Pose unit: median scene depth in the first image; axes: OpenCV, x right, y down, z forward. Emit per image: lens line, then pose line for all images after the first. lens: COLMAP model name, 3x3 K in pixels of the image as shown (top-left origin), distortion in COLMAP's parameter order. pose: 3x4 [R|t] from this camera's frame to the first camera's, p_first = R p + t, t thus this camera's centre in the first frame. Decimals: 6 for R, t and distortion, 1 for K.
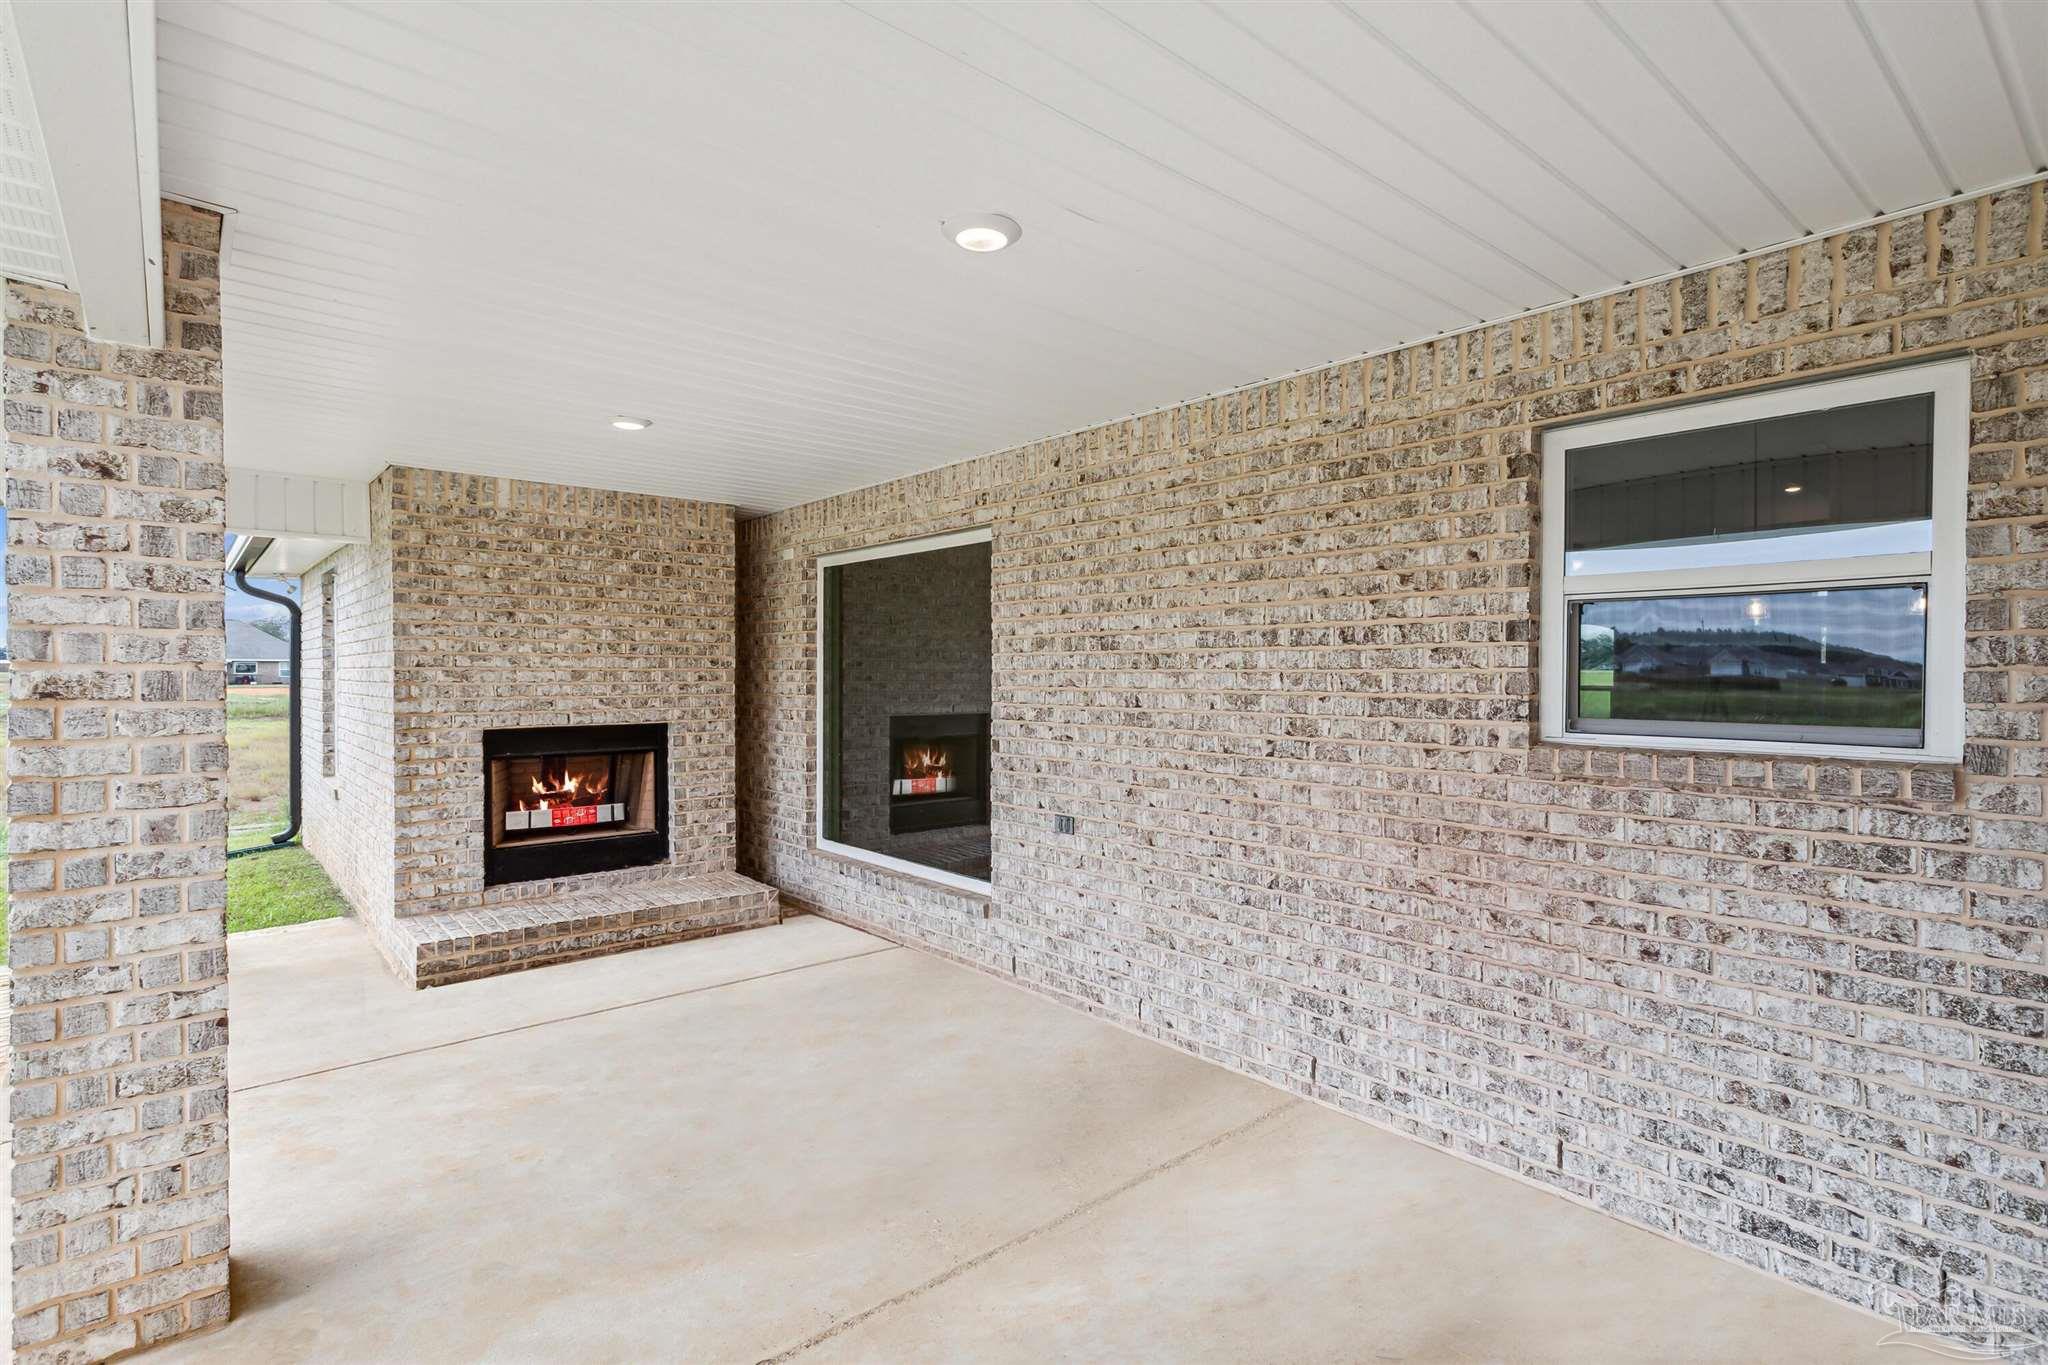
lens RADIAL K [[992.5, 0, 1009.2], [0, 992.5, 686.9], [0, 0, 1]] dist [0.002001, 0.000073]
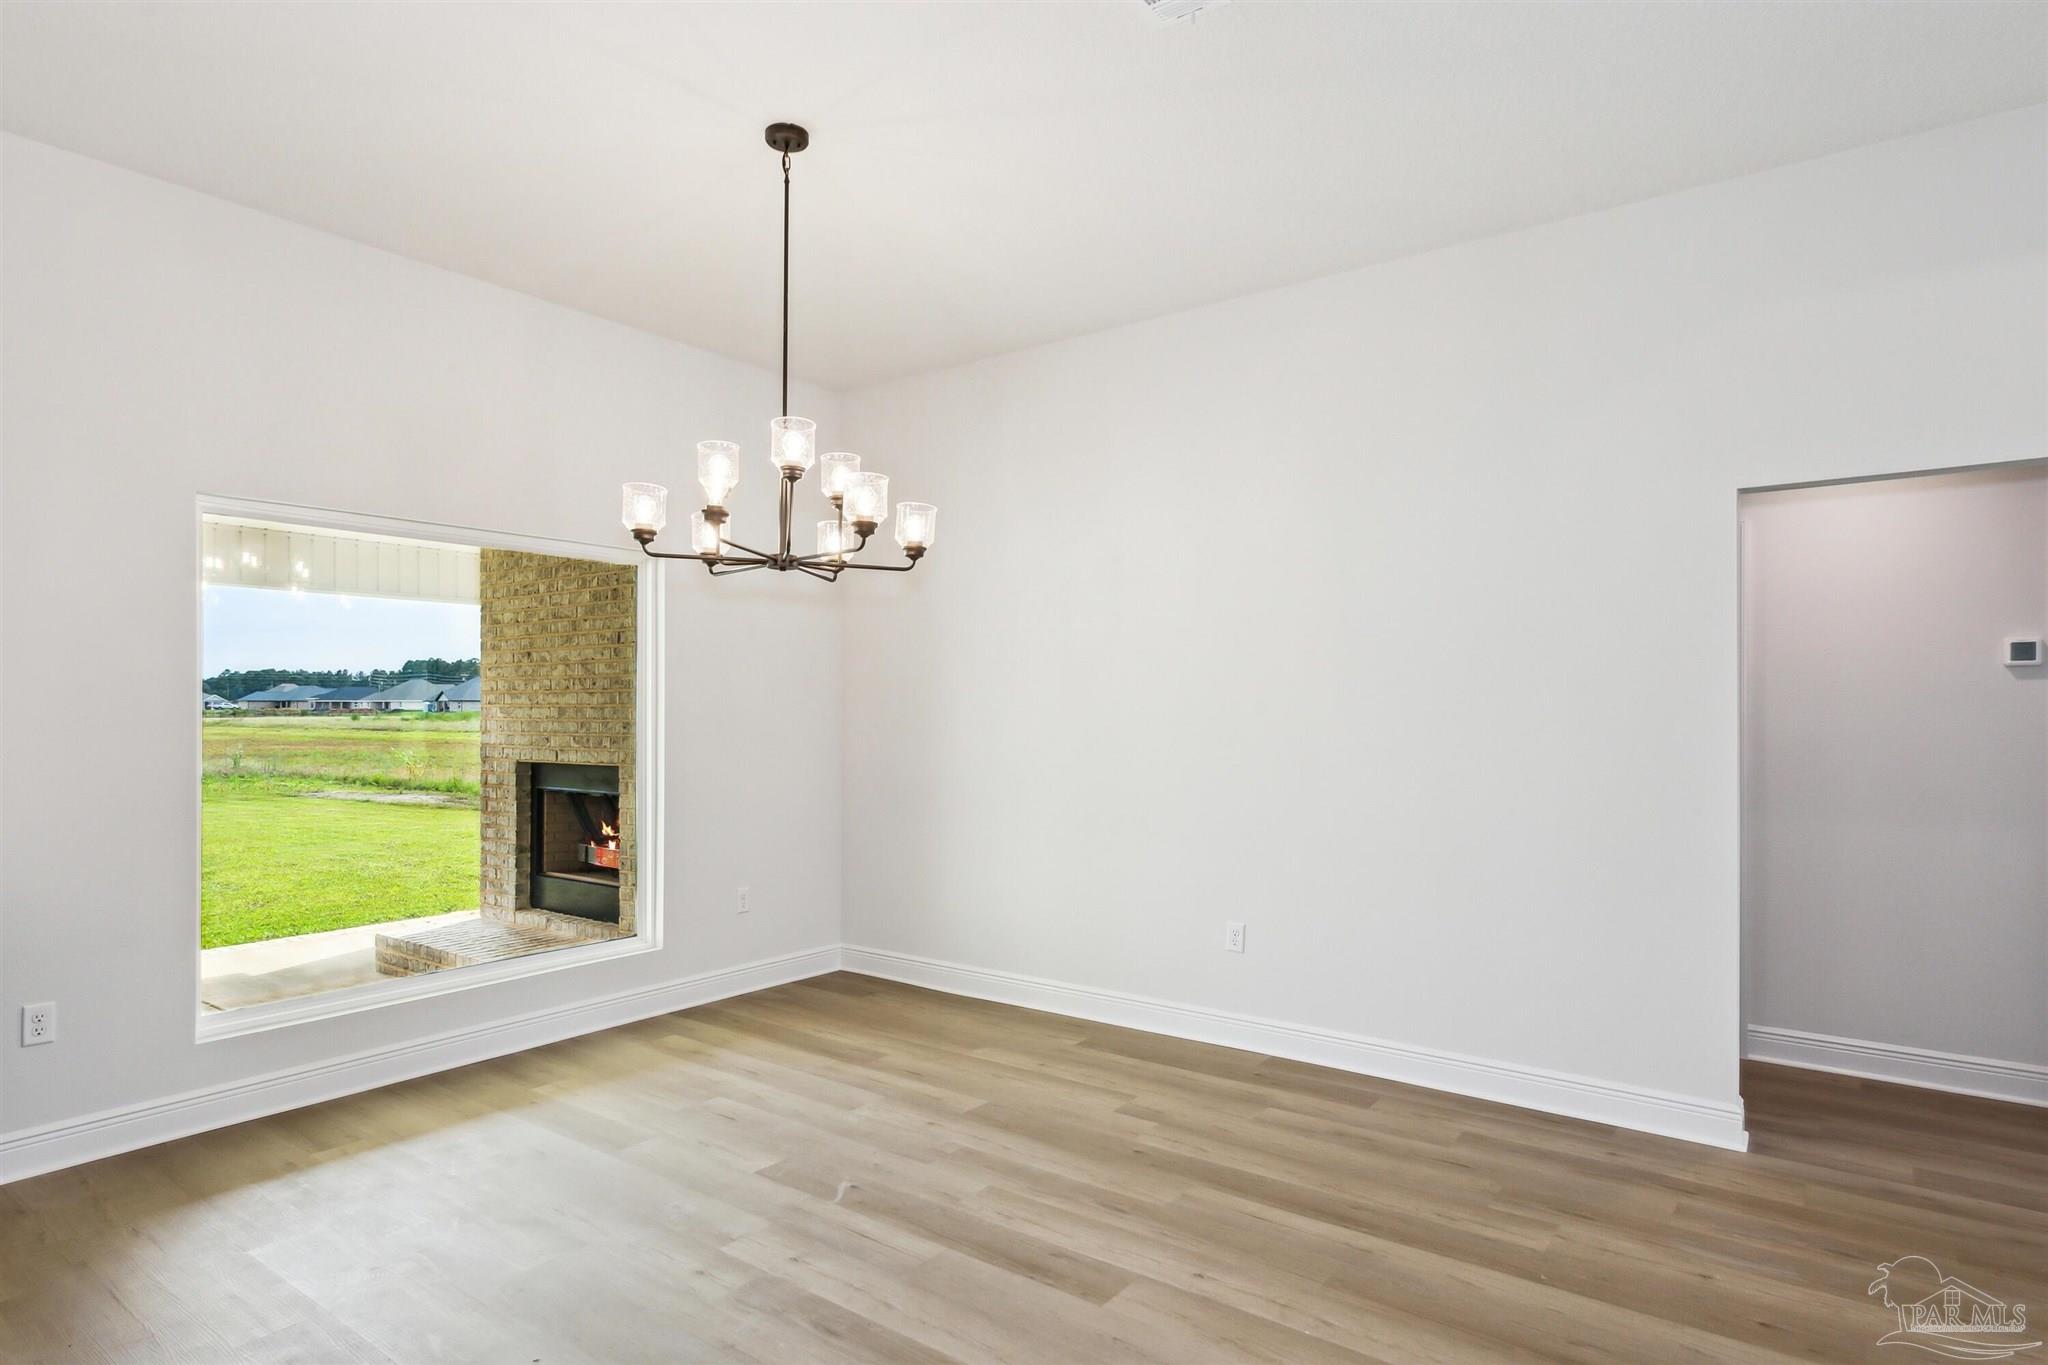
lens RADIAL K [[1122.7, 0, 1022.0], [0, 1122.7, 696.6], [0, 0, 1]] dist [0.000863, -0.000244]
pose [[0.219363, -0.015030, -0.975528, 0.775291], [-0.018165, 0.999645, -0.019486, -0.014042], [0.975474, 0.021995, 0.219012, 1.244269]]
